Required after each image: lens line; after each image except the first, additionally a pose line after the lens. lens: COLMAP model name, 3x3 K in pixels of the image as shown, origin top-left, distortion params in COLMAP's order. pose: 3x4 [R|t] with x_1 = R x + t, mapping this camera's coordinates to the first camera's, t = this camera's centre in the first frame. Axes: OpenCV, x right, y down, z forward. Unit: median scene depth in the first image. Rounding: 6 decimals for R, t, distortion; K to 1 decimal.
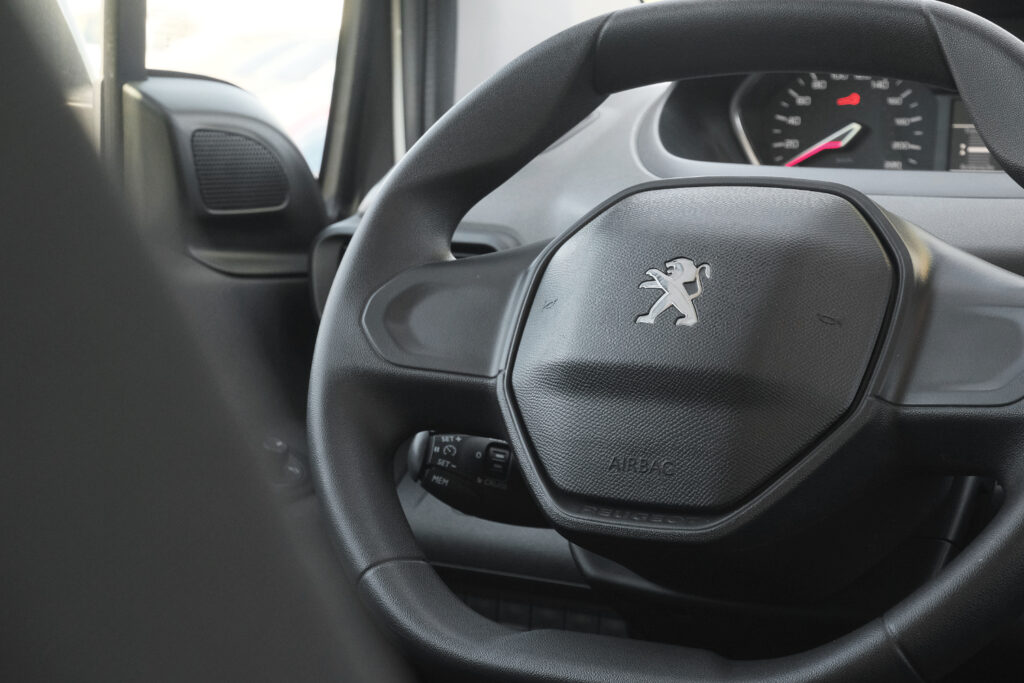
lens RADIAL K [[1969.6, 0, 513.1], [0, 1969.6, 343.8], [0, 0, 1]] dist [-0.028865, 0.000000]
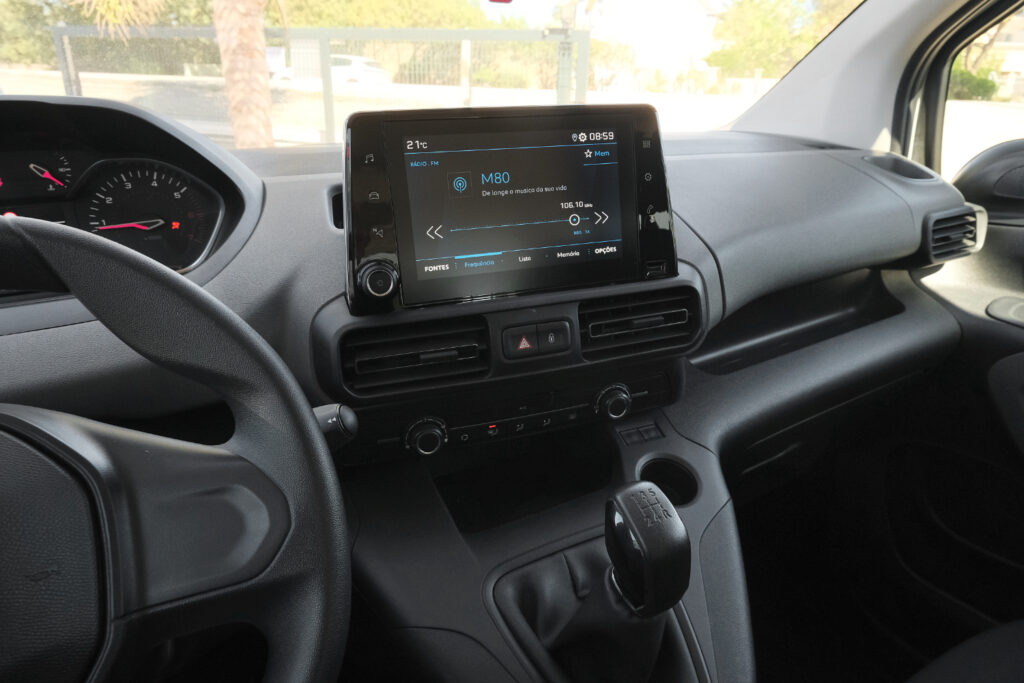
lens RADIAL K [[650.1, 0, 516.3], [0, 650.1, 339.2], [0, 0, 1]] dist [-0.007120, 0.002668]
pose [[0.534775, -0.314106, 0.784445, 0.055793], [0.128260, 0.947760, 0.292063, -0.168169], [-0.835204, -0.055575, 0.547125, 0.542836]]
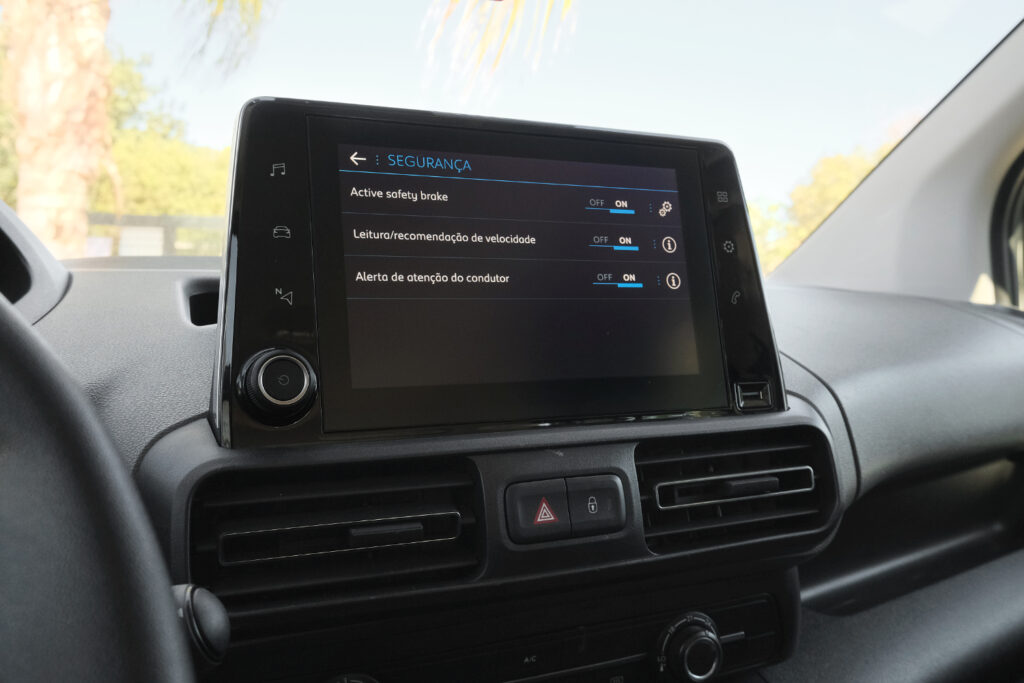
lens RADIAL K [[902.6, 0, 511.1], [0, 902.6, 331.9], [0, 0, 1]] dist [0.022192, -0.015323]
pose [[0.449371, -0.025559, 0.892980, 0.128585], [0.120622, 0.992173, -0.032302, -0.061801], [-0.885165, 0.122228, 0.448936, 0.672193]]
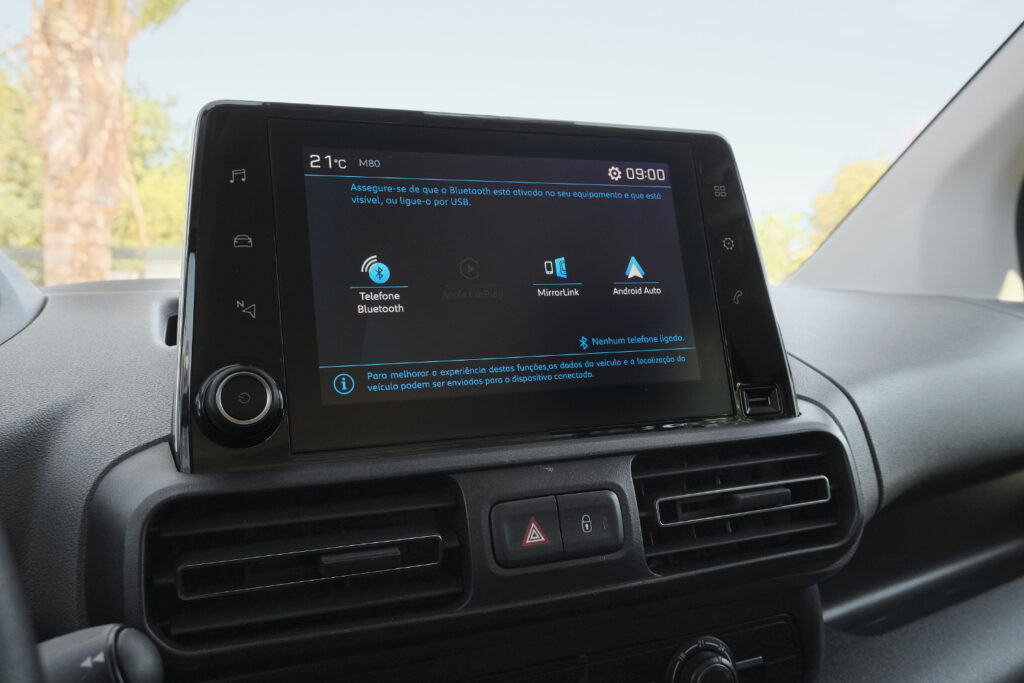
lens RADIAL K [[902.6, 0, 504.9], [0, 902.6, 332.5], [0, 0, 1]] dist [0.022192, -0.015323]
pose [[0.479023, -0.021470, 0.877540, 0.165419], [0.152145, 0.986601, -0.058913, -0.053872], [-0.864517, 0.161734, 0.475871, 0.668356]]
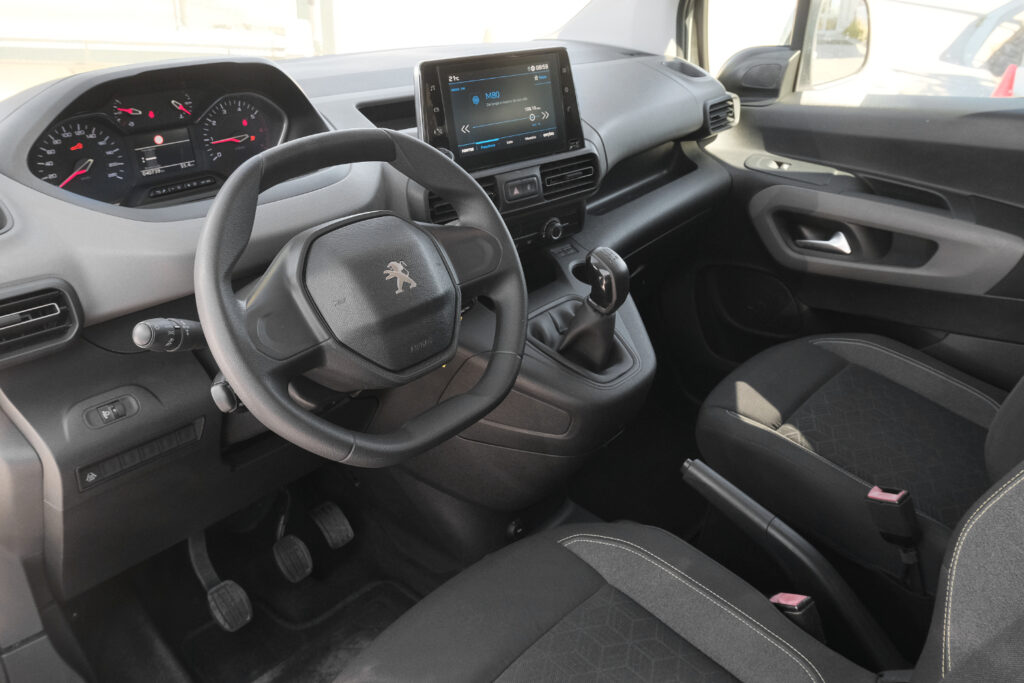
lens RADIAL K [[795.9, 0, 515.4], [0, 795.9, 343.2], [0, 0, 1]] dist [-0.021695, 0.011394]
pose [[0.210869, -0.441552, 0.872104, -0.709969], [0.135916, 0.896743, 0.421163, -0.310584], [-0.968019, 0.029722, 0.249110, 0.555575]]
